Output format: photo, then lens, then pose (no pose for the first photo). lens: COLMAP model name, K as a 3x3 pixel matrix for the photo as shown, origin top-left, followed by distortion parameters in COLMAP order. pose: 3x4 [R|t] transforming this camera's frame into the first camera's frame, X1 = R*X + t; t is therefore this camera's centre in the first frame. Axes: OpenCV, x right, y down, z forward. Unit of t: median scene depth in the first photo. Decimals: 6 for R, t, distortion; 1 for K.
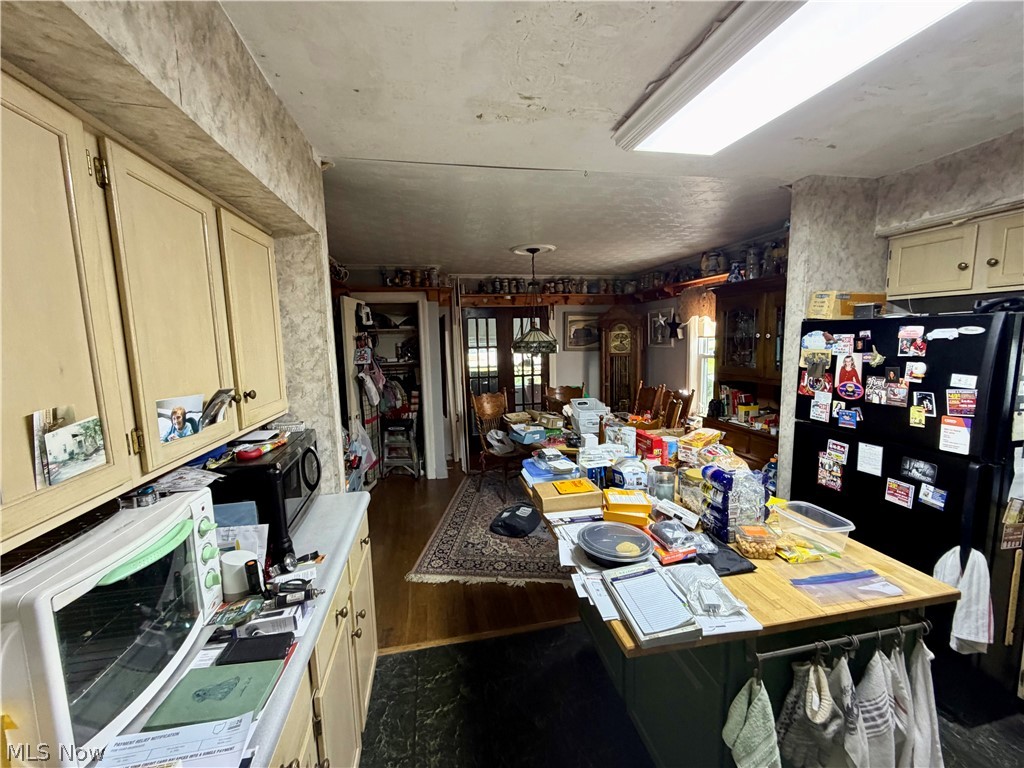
lens RADIAL K [[408.7, 0, 508.7], [0, 408.7, 386.5], [0, 0, 1]] dist [-0.000026, -0.000115]
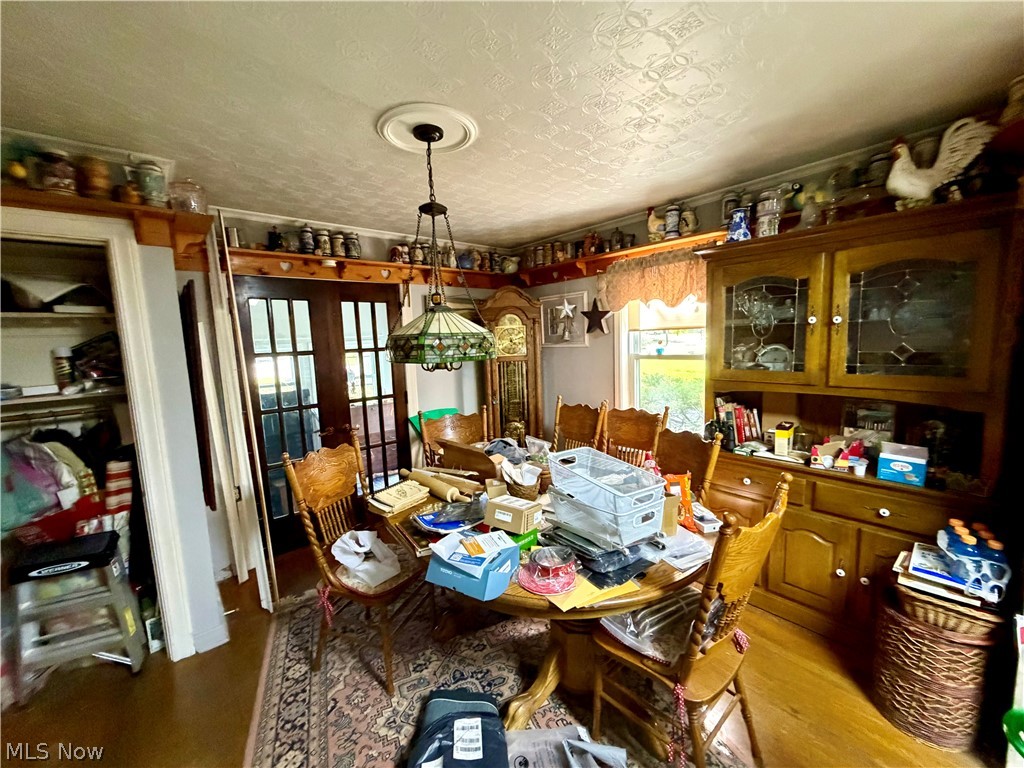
lens RADIAL K [[408.7, 0, 508.7], [0, 408.7, 386.5], [0, 0, 1]] dist [-0.000026, -0.000115]
pose [[0.874984, -0.065306, 0.479727, -0.079785], [0.072306, 0.997375, 0.003892, -0.040232], [-0.478722, 0.031282, 0.877409, 0.466402]]
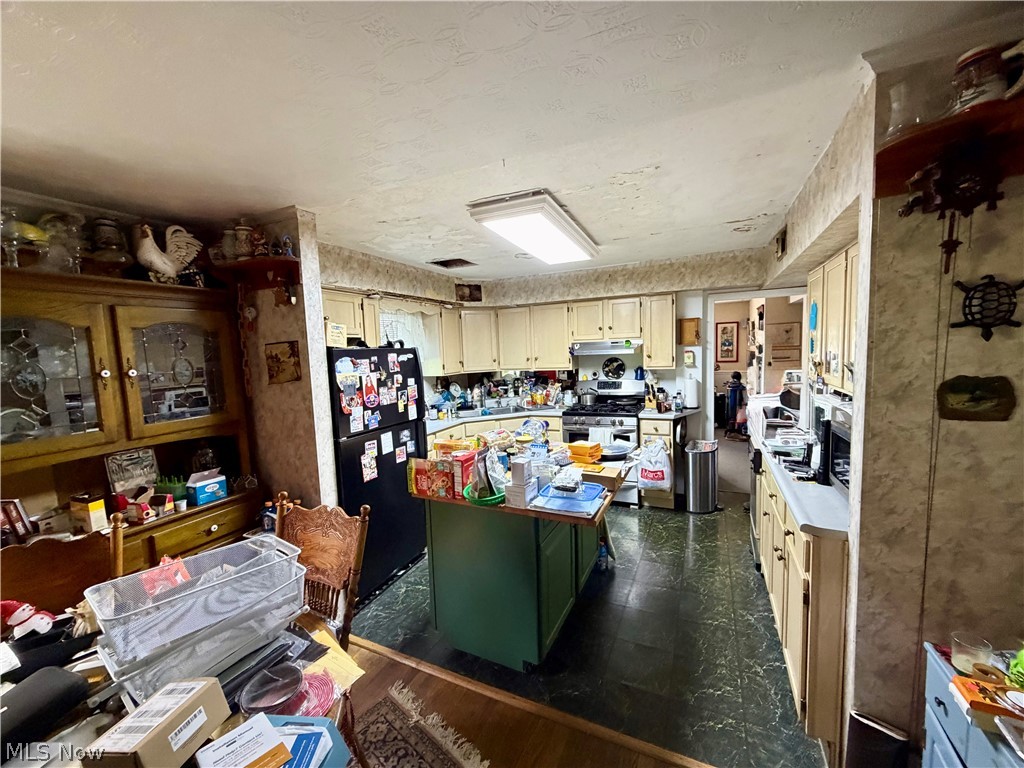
lens RADIAL K [[408.7, 0, 508.7], [0, 408.7, 386.5], [0, 0, 1]] dist [-0.000026, -0.000115]
pose [[-0.805194, 0.006579, 0.592975, -0.145484], [0.131397, 0.977063, 0.167581, -0.088939], [-0.578272, 0.212851, -0.787589, 0.786210]]
